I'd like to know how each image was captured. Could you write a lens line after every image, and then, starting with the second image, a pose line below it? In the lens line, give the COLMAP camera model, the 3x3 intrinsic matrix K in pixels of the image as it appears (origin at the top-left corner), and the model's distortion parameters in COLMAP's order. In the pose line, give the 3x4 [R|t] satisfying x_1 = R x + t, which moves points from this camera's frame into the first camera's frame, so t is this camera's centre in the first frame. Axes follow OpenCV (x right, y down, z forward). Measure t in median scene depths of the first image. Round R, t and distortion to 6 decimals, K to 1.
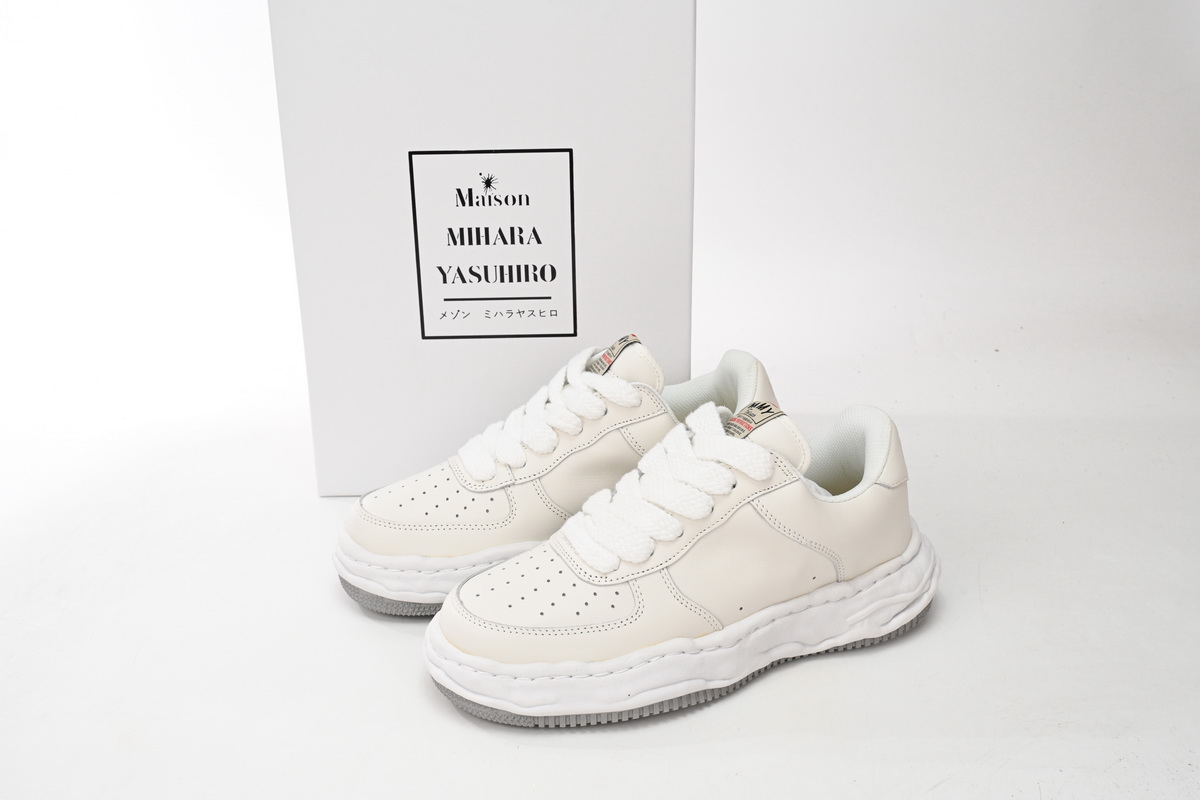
lens RADIAL K [[1337.7, 0, 600.0], [0, 1337.7, 400.0], [0, 0, 1]] dist [0.002952, -0.001936]
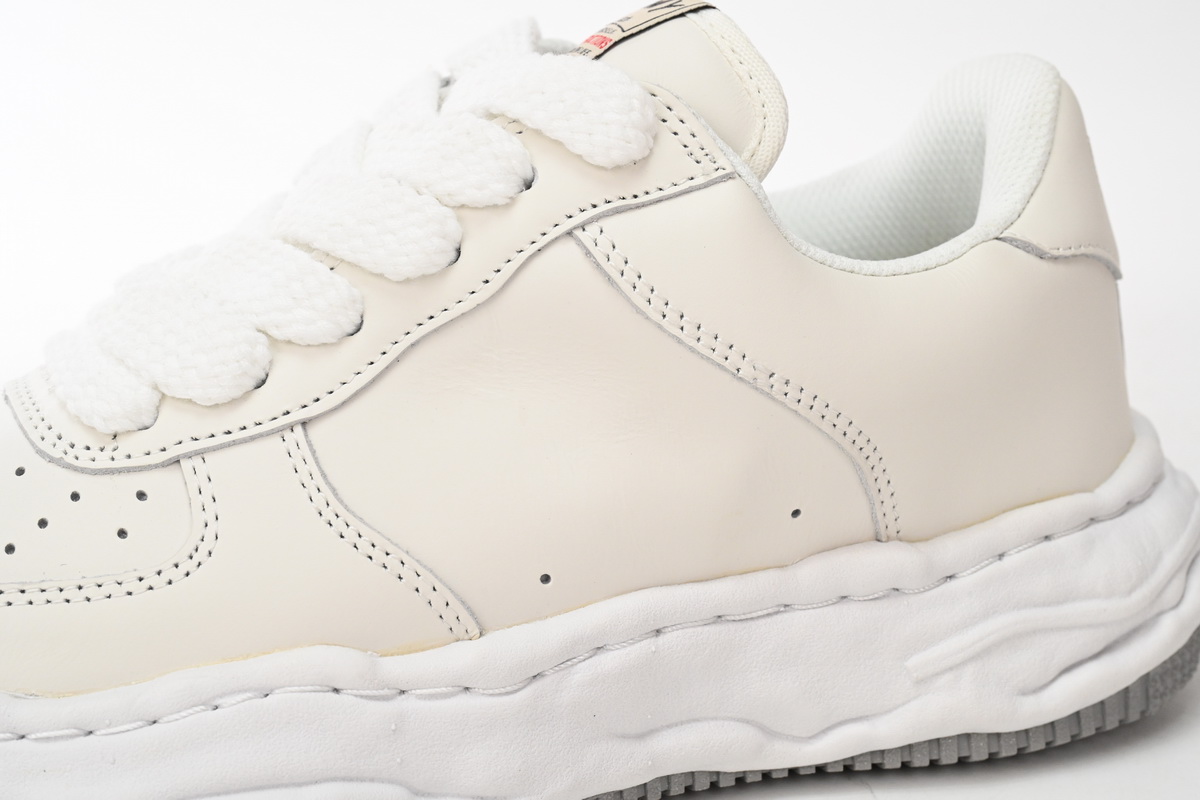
lens RADIAL K [[2362.5, 0, 600.0], [0, 2362.5, 400.0], [0, 0, 1]] dist [0.001796, -0.088876]
pose [[0.994922, 0.027533, -0.096810, 0.174078], [-0.039997, 0.990803, -0.129263, 0.188756], [0.092361, 0.132479, 0.986873, 0.446943]]
